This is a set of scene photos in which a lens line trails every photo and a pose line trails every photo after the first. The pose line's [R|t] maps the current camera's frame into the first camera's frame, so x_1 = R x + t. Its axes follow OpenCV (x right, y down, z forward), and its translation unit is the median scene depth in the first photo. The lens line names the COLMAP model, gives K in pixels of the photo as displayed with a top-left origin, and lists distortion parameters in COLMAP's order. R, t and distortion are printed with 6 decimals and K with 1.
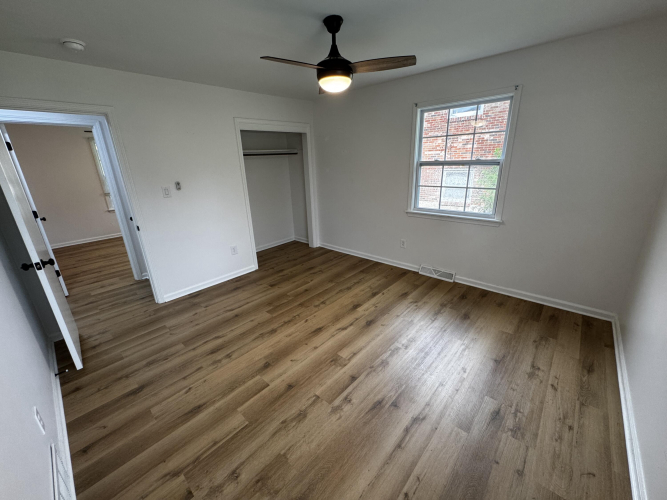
lens RADIAL K [[266.9, 0, 333.5], [0, 266.9, 250.0], [0, 0, 1]] dist [-0.002980, 0.000068]
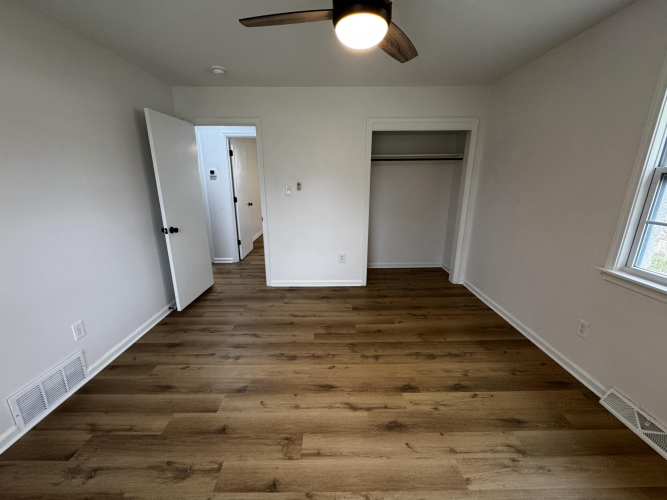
lens RADIAL K [[266.9, 0, 333.5], [0, 266.9, 250.0], [0, 0, 1]] dist [-0.002980, 0.000068]
pose [[0.680025, 0.227024, -0.697156, 0.322525], [-0.256222, 0.964487, 0.064152, -0.099685], [0.686962, 0.135001, 0.714044, 0.365735]]
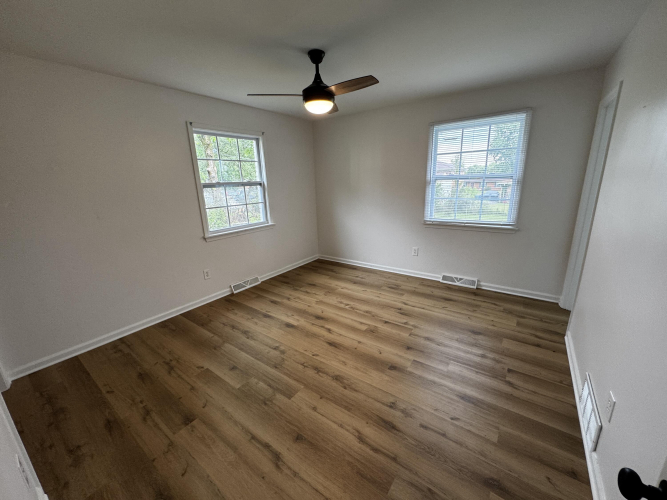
lens RADIAL K [[266.9, 0, 333.5], [0, 266.9, 250.0], [0, 0, 1]] dist [-0.002980, 0.000068]
pose [[-0.110047, -0.219658, 0.969350, -0.777325], [0.350047, 0.904223, 0.244639, -0.207439], [-0.930245, 0.366240, -0.022617, 0.752256]]
